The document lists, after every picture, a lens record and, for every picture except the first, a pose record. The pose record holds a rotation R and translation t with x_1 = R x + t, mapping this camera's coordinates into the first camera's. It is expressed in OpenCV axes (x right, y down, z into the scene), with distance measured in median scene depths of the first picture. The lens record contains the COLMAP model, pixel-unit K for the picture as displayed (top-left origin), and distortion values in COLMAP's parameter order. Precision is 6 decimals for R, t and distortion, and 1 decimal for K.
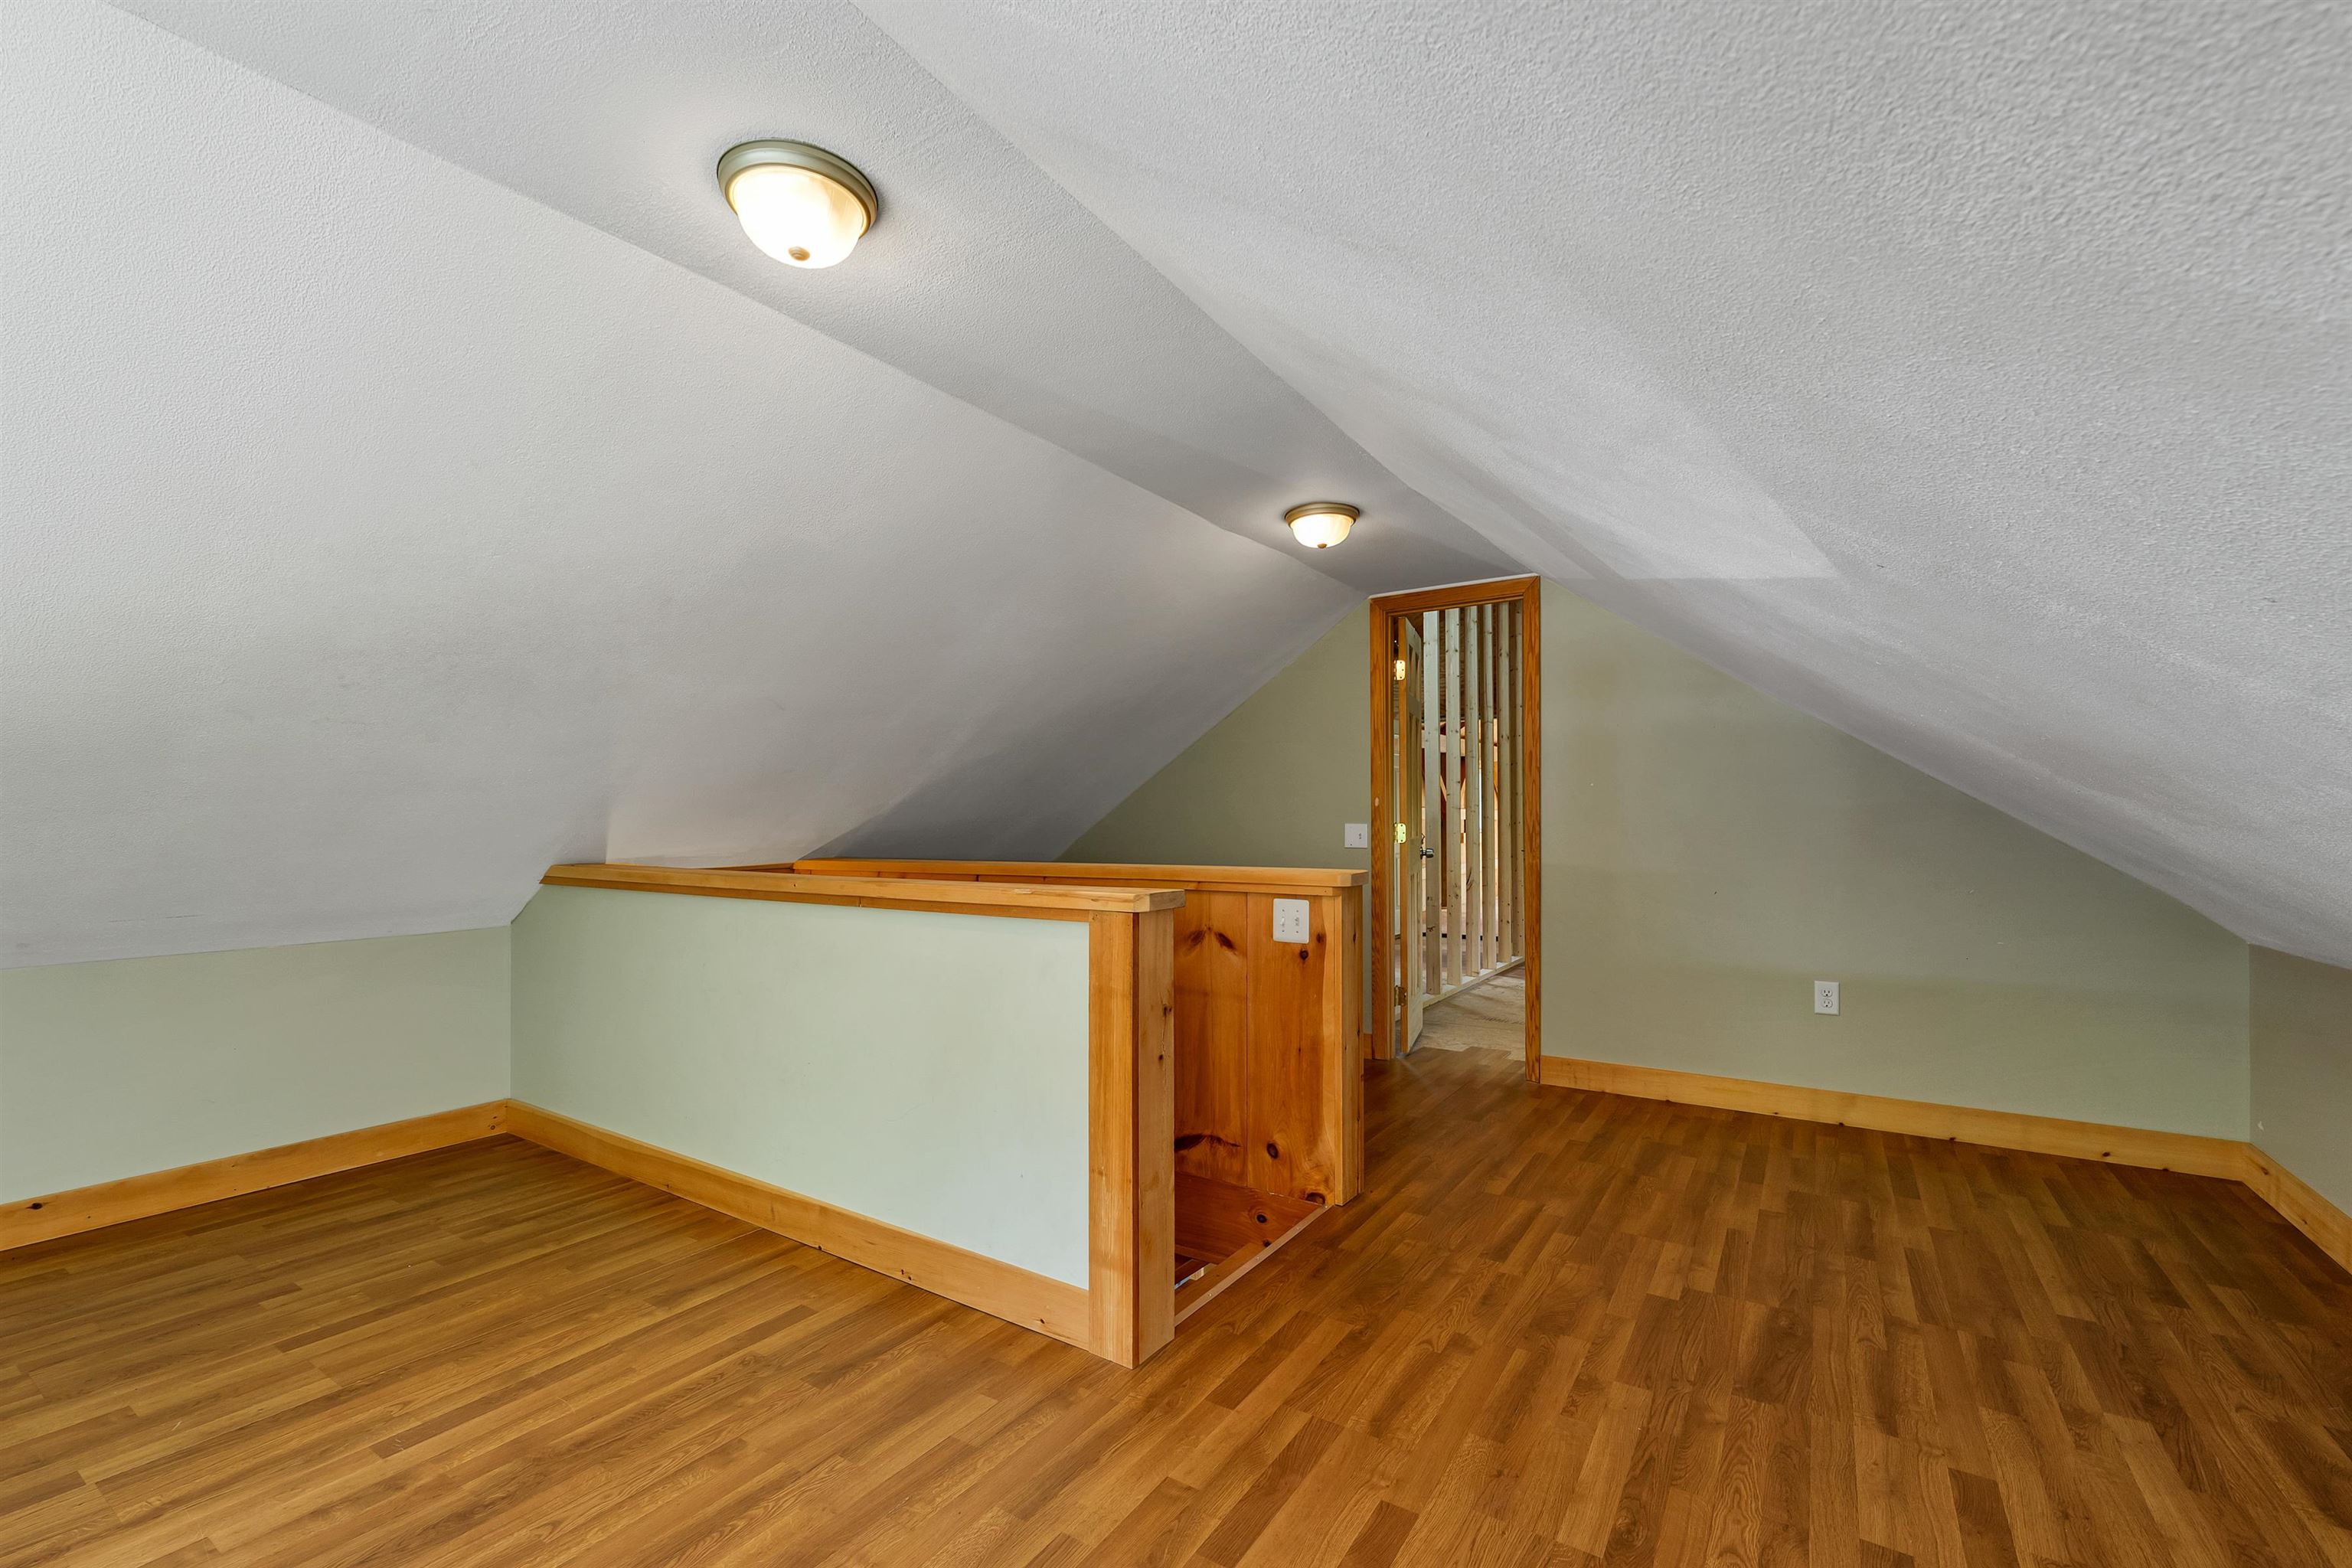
lens RADIAL K [[988.2, 0, 1141.4], [0, 988.2, 856.2], [0, 0, 1]] dist [0.001051, 0.000222]
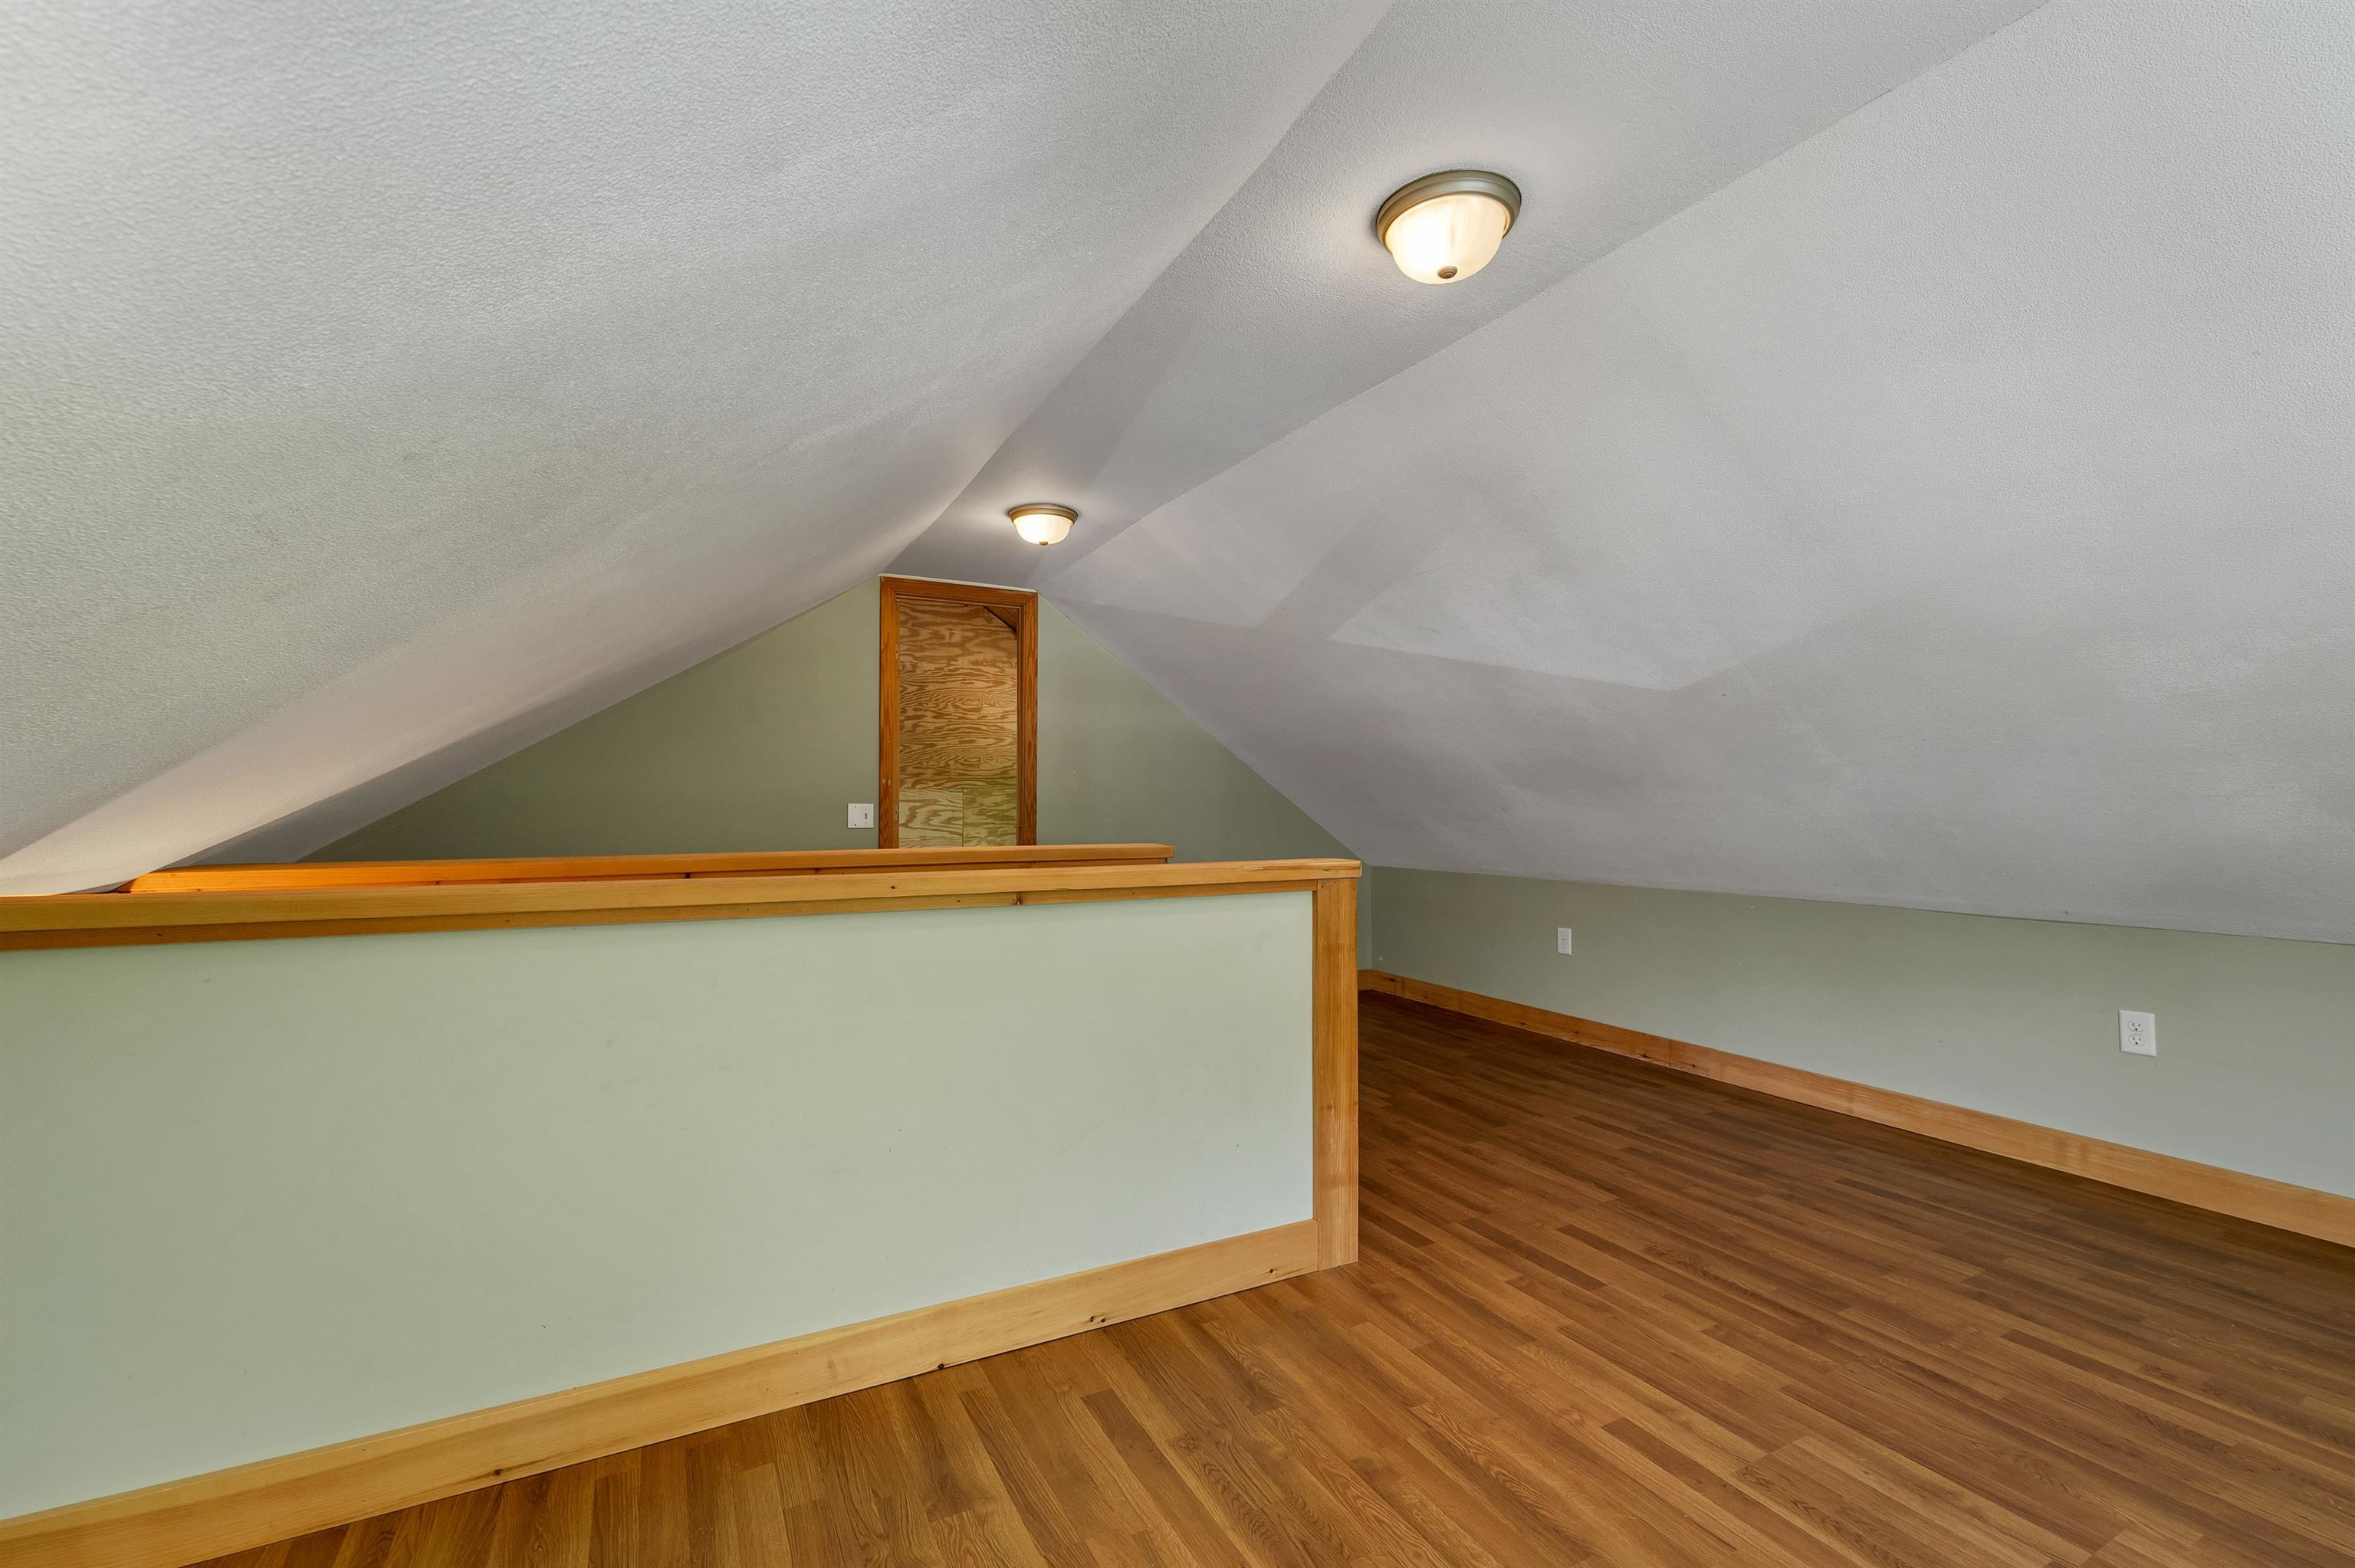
lens RADIAL K [[1003.1, 0, 1167.6], [0, 1003.1, 818.9], [0, 0, 1]] dist [-0.001157, 0.000104]
pose [[0.475347, -0.012158, 0.879715, -1.173645], [0.028085, 0.999605, -0.001361, -0.018782], [-0.879350, 0.025354, 0.475500, 0.613124]]
